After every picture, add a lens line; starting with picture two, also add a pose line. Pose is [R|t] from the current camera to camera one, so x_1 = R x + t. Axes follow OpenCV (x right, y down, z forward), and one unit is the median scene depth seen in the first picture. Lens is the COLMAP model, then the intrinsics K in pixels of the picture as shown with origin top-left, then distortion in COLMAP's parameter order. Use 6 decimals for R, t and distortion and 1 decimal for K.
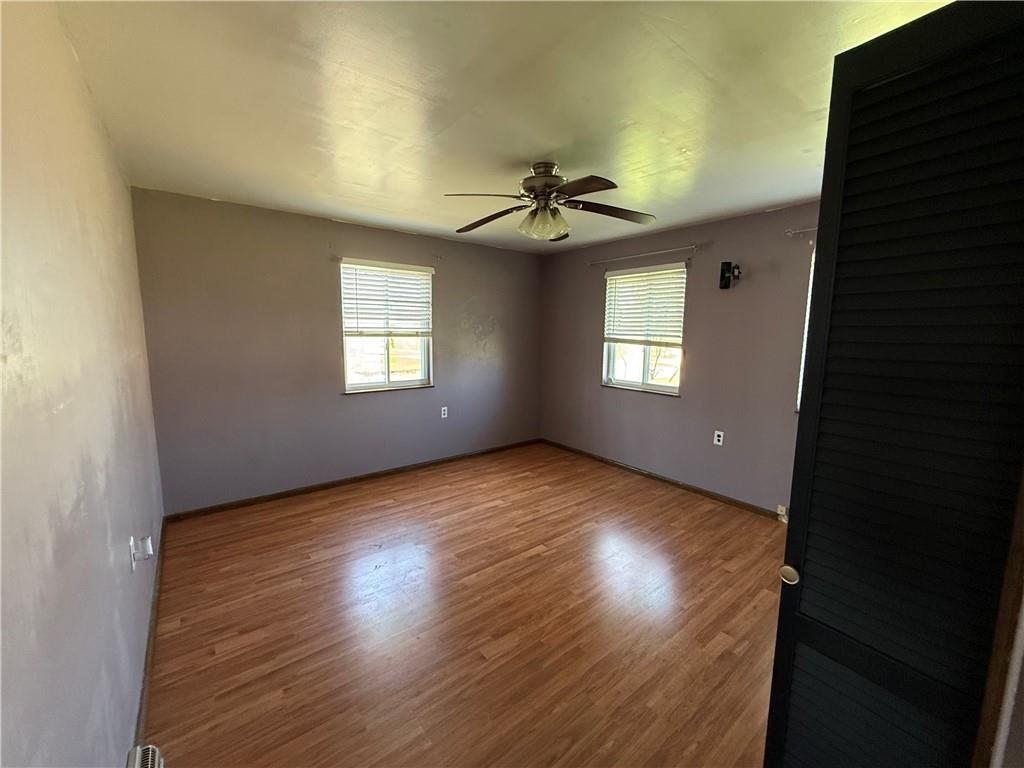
lens RADIAL K [[406.9, 0, 512.4], [0, 406.9, 383.5], [0, 0, 1]] dist [-0.002071, -0.000382]
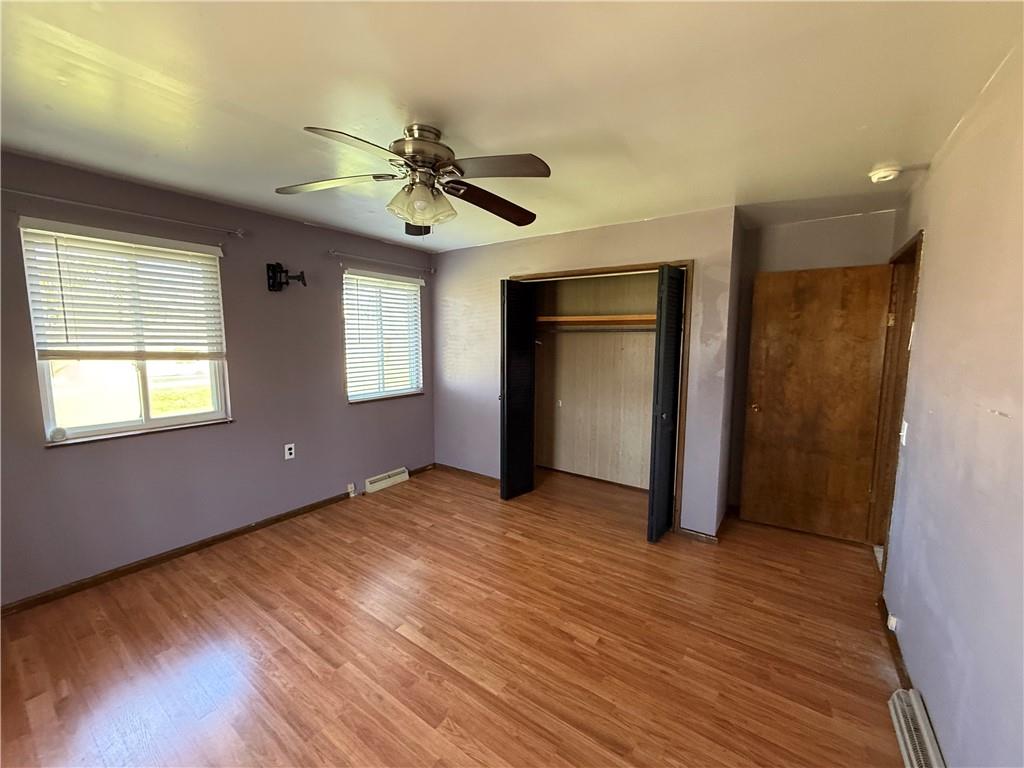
lens RADIAL K [[406.9, 0, 513.5], [0, 406.9, 383.0], [0, 0, 1]] dist [-0.002071, -0.000382]
pose [[-0.278722, -0.121243, 0.952688, -0.553090], [0.113990, 0.980810, 0.158171, -0.118567], [-0.953583, 0.152682, -0.259552, 0.799714]]
